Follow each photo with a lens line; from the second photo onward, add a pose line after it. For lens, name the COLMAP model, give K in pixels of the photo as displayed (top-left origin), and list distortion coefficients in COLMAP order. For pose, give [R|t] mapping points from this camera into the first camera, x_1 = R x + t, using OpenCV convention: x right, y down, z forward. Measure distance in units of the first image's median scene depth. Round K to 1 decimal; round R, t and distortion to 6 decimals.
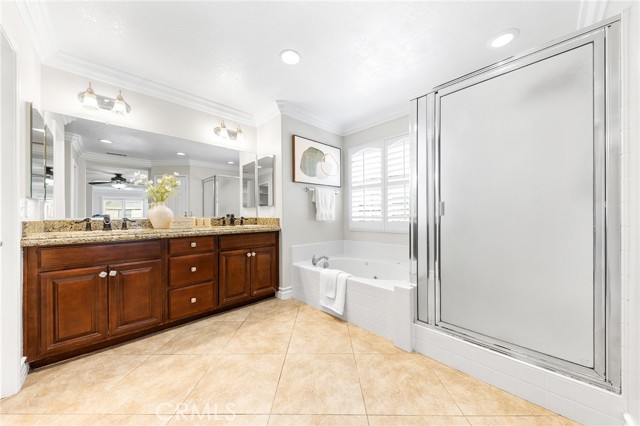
lens RADIAL K [[216.7, 0, 315.7], [0, 216.7, 213.4], [0, 0, 1]] dist [0.008213, 0.000024]
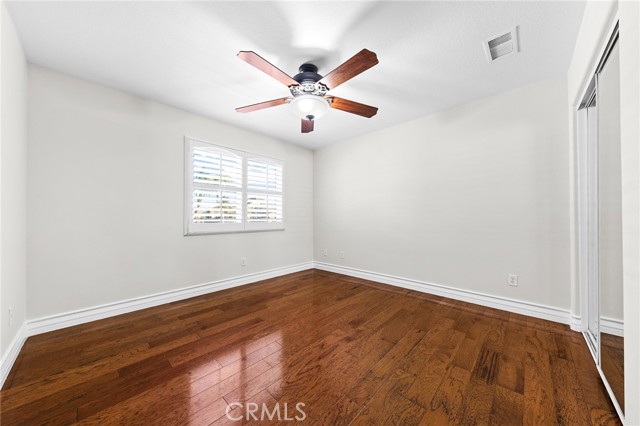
lens RADIAL K [[216.7, 0, 315.7], [0, 216.7, 216.2], [0, 0, 1]] dist [0.008213, 0.000024]
pose [[-0.038992, 0.015107, 0.999125, -0.848870], [-0.003817, 0.999876, -0.015267, 0.019301], [-0.999232, -0.004409, -0.038930, 0.691370]]
